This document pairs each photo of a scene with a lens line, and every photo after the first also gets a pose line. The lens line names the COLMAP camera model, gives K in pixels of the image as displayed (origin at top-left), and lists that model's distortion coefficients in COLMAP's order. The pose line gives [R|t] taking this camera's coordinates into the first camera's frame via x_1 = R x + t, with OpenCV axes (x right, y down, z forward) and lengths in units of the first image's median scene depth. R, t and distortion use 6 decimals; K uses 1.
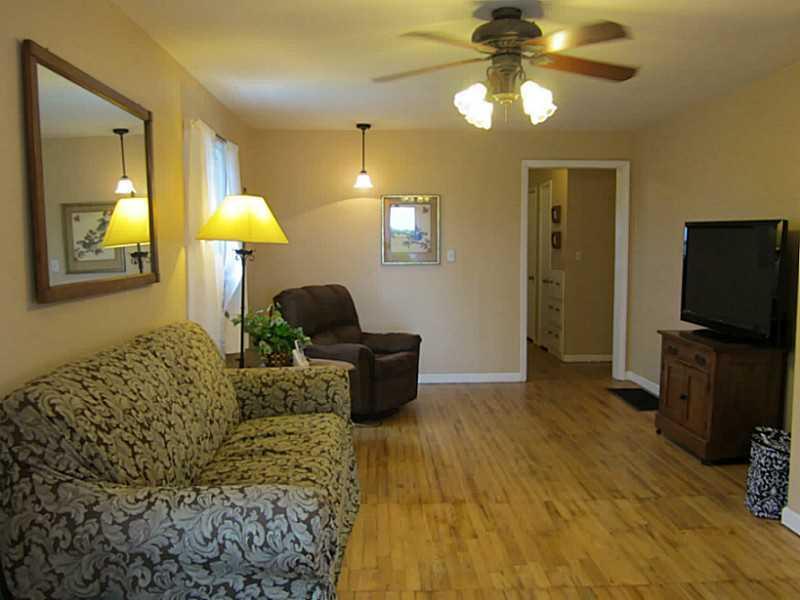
lens RADIAL K [[668.1, 0, 400.0], [0, 668.1, 300.0], [0, 0, 1]] dist [-0.036095, -0.000866]
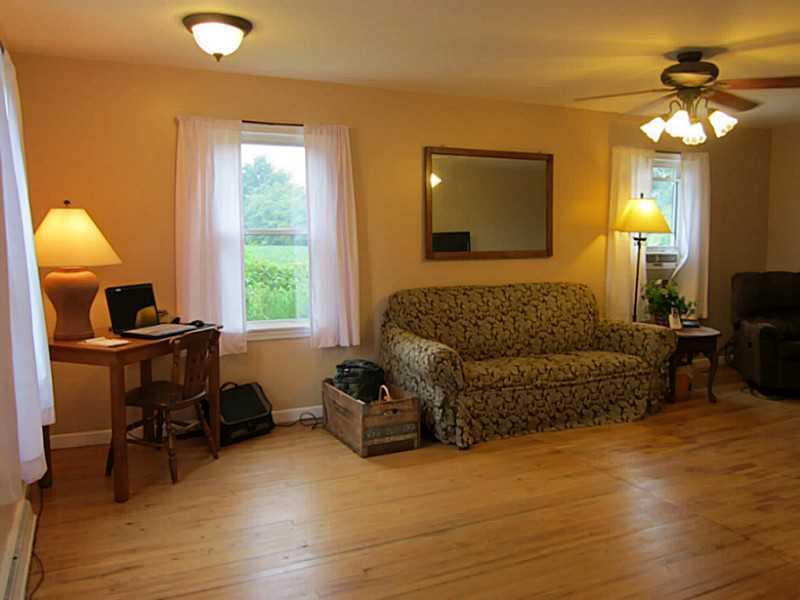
lens RADIAL K [[668.1, 0, 400.0], [0, 668.1, 300.0], [0, 0, 1]] dist [-0.036095, -0.000866]
pose [[0.398841, 0.100199, -0.911529, 1.026607], [-0.077656, 0.994132, 0.075301, -0.013555], [0.913726, 0.040753, 0.404282, -0.015661]]
